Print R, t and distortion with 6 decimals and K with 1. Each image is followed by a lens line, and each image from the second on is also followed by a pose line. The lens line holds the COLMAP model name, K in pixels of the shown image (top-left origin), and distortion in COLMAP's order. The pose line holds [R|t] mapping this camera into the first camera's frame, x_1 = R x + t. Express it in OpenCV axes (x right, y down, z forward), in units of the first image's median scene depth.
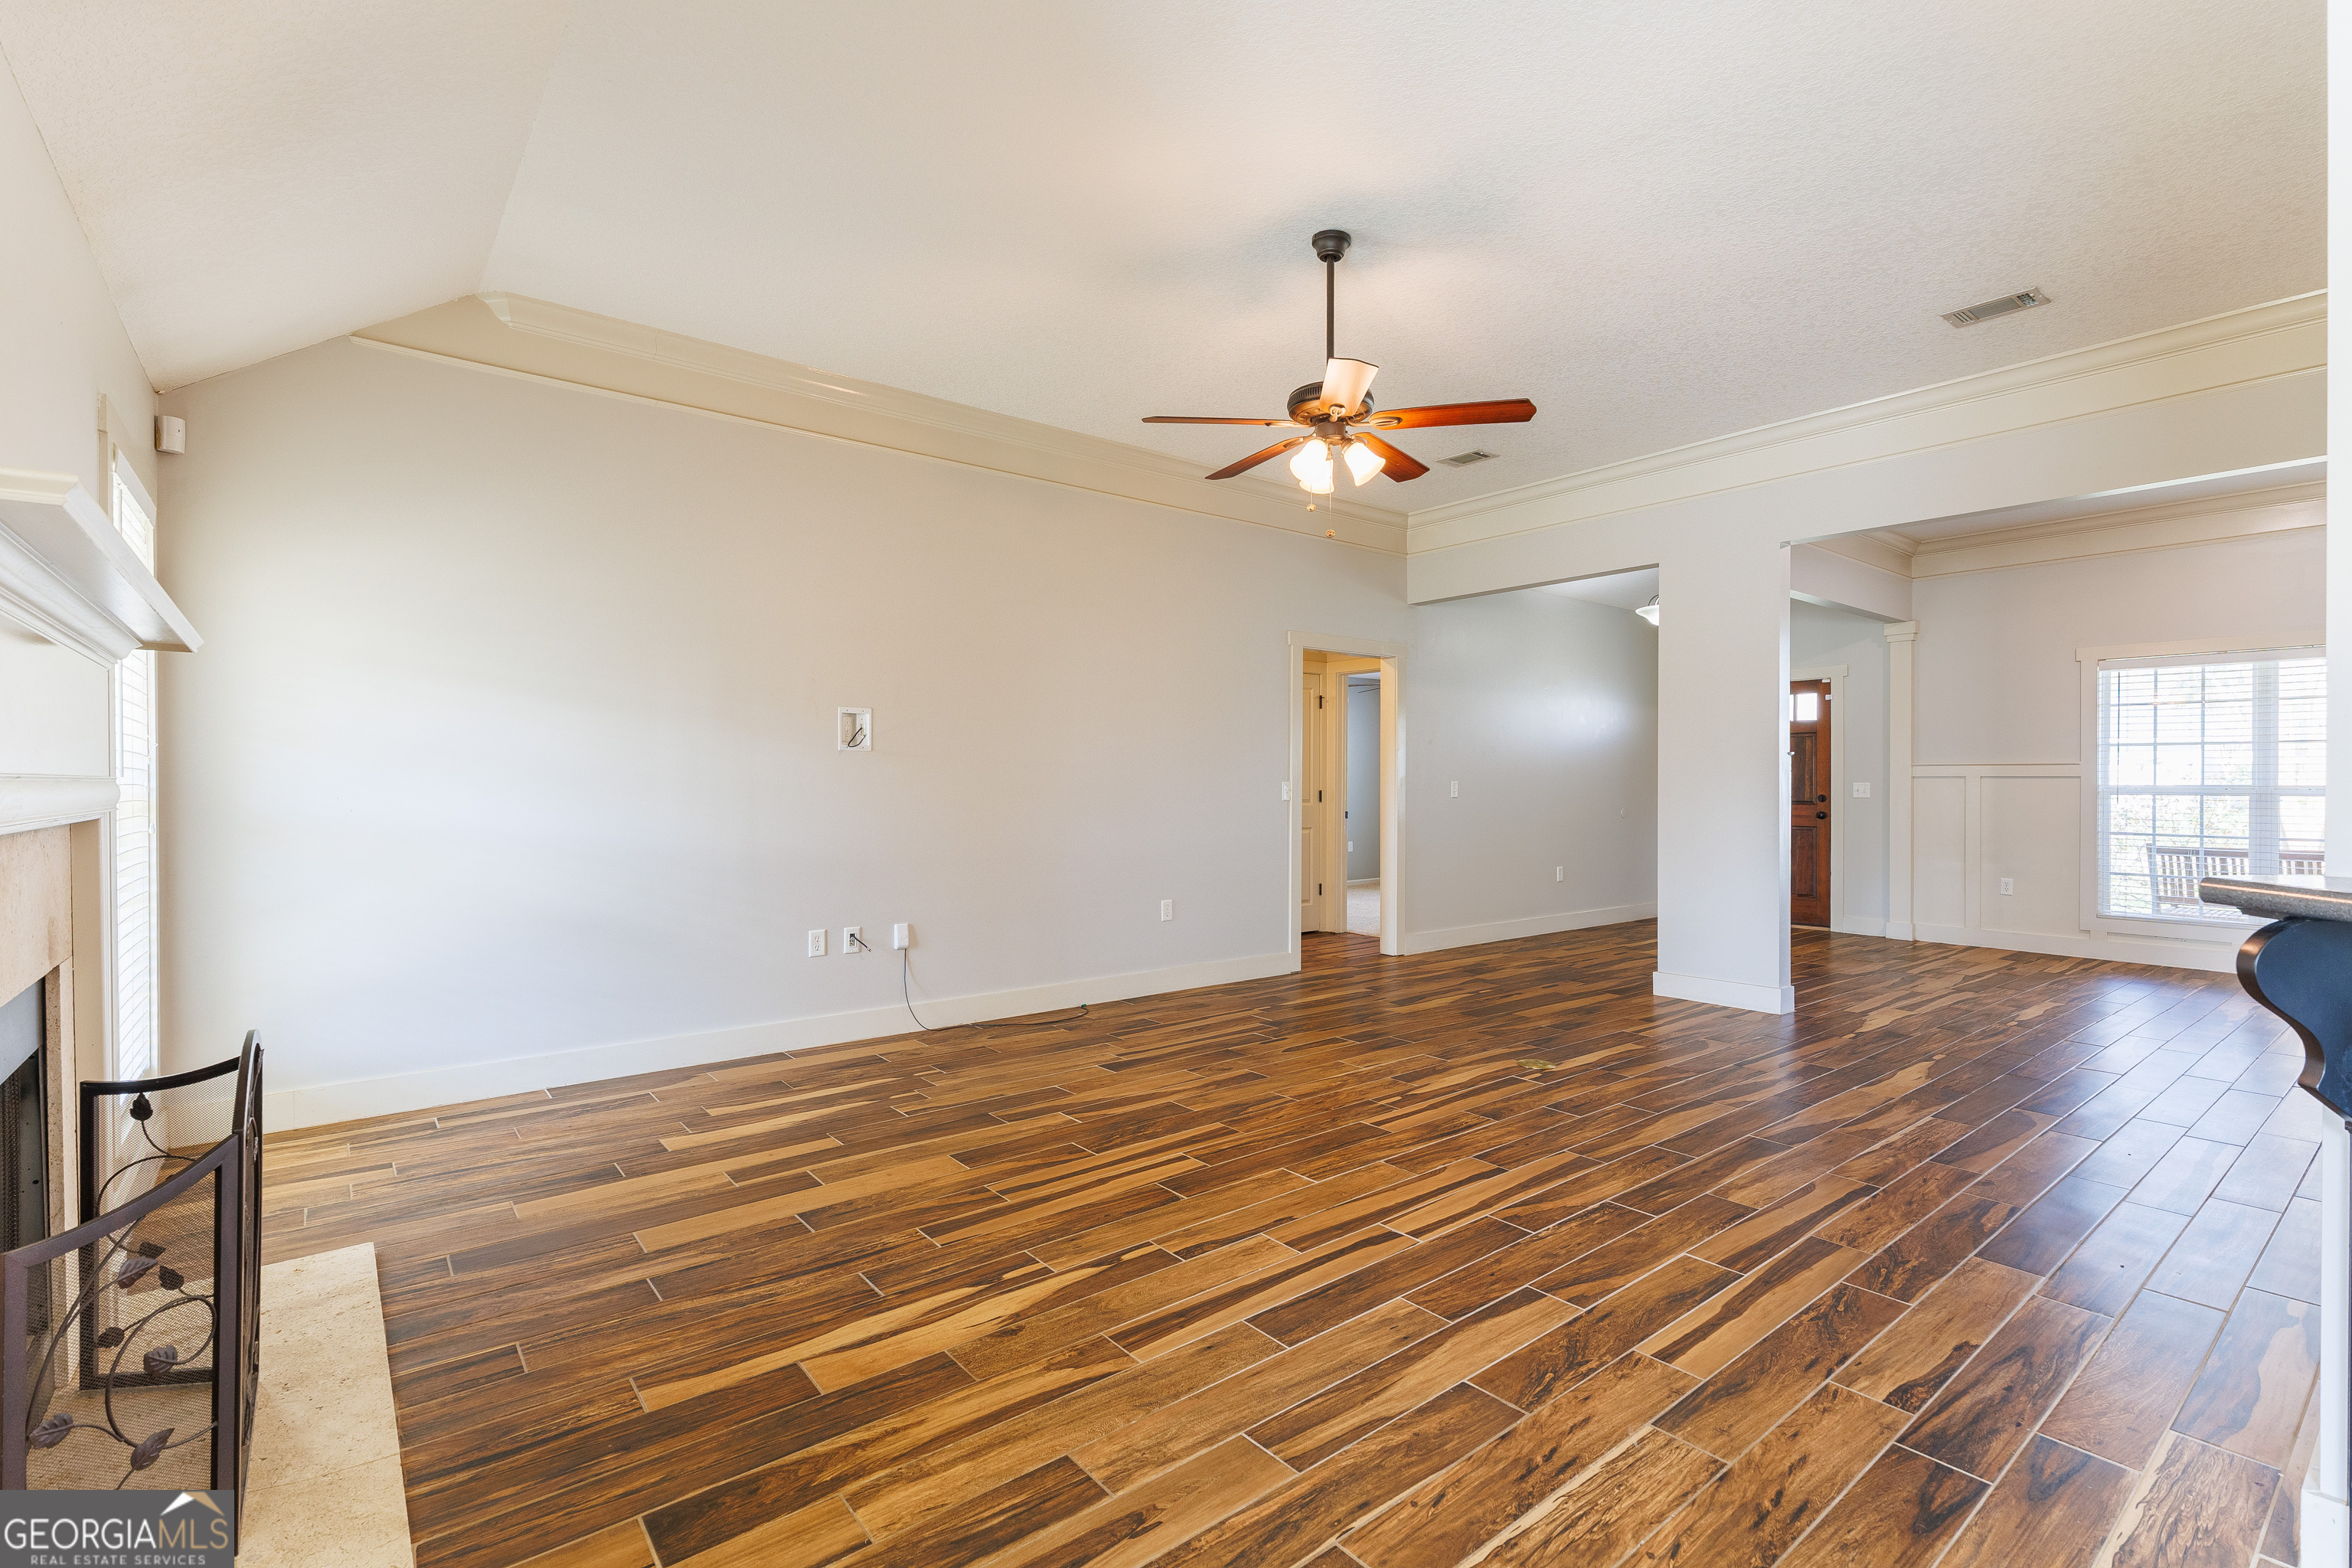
lens RADIAL K [[1070.3, 0, 1176.7], [0, 1070.3, 786.3], [0, 0, 1]] dist [0.006468, 0.000439]
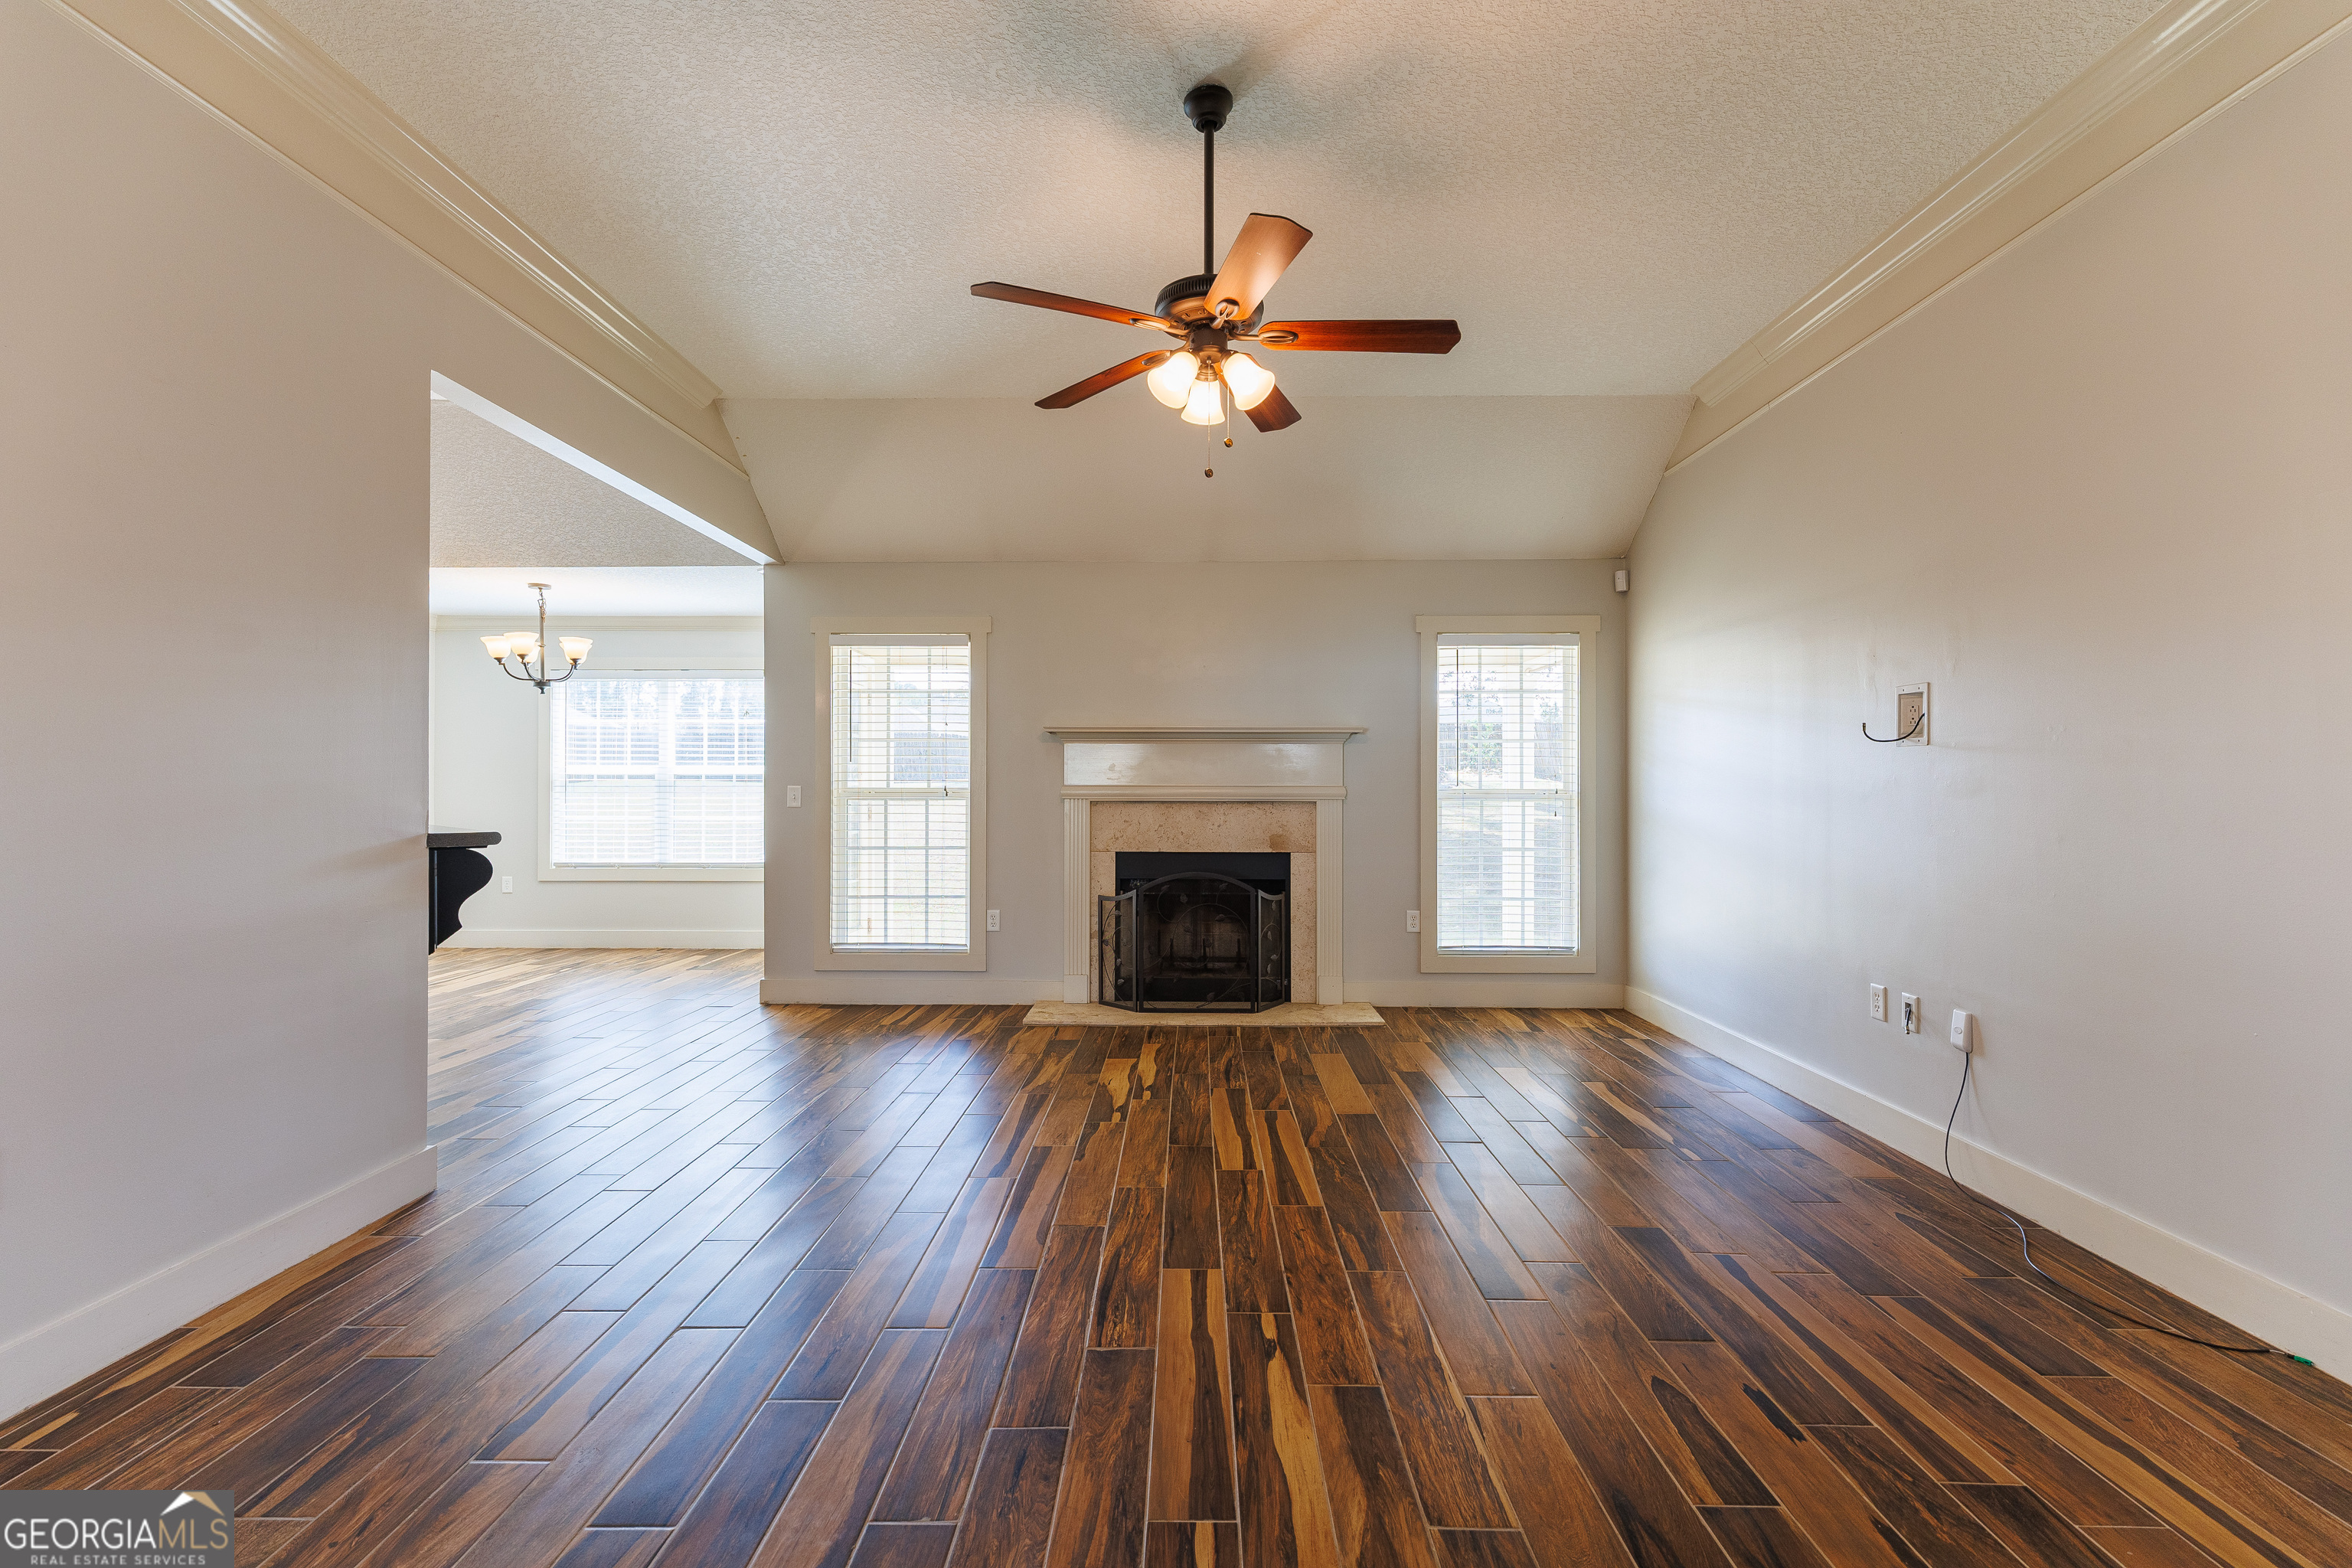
lens RADIAL K [[1070.3, 0, 1176.7], [0, 1070.3, 786.3], [0, 0, 1]] dist [0.006468, 0.000439]
pose [[-0.637522, -0.002923, -0.770426, 0.751854], [-0.005988, 0.999981, 0.001162, -0.005581], [0.770409, 0.005354, -0.637528, 1.458181]]
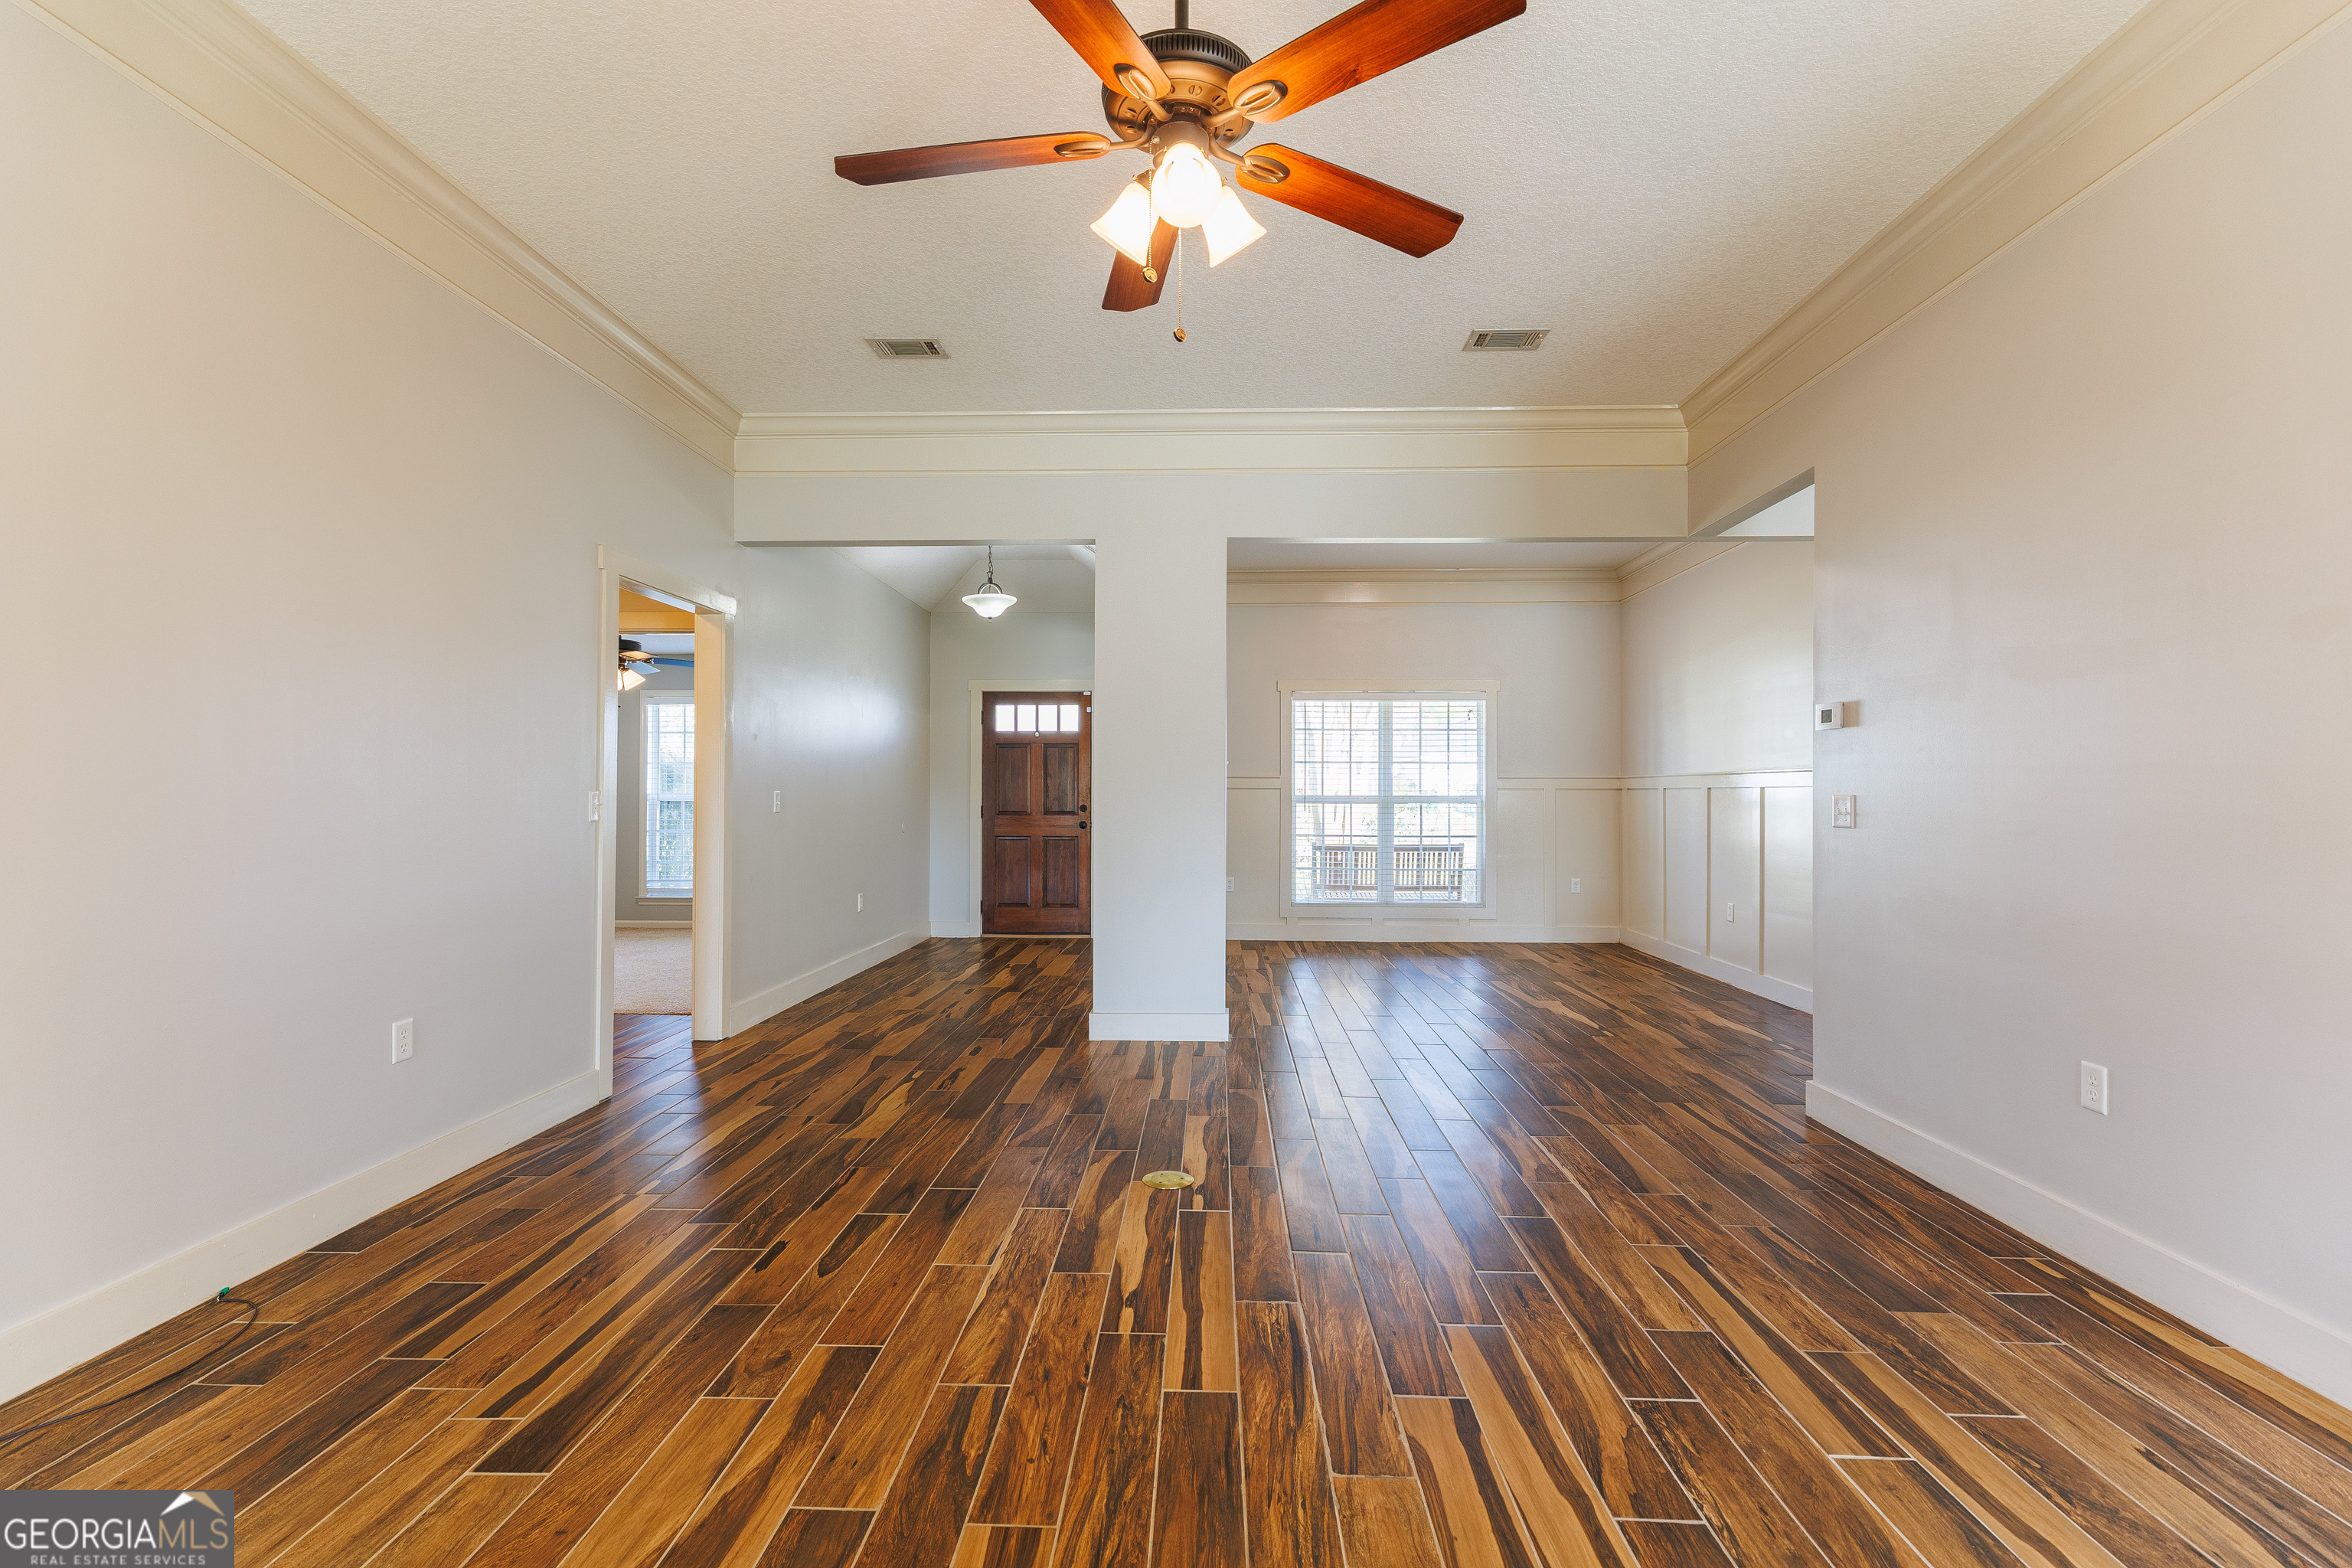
lens RADIAL K [[1070.3, 0, 1176.7], [0, 1070.3, 786.3], [0, 0, 1]] dist [0.006468, 0.000439]
pose [[0.653900, 0.005889, 0.756558, -0.261443], [0.000672, 0.999965, -0.008365, -0.002468], [-0.756580, 0.005978, 0.653873, 0.635563]]
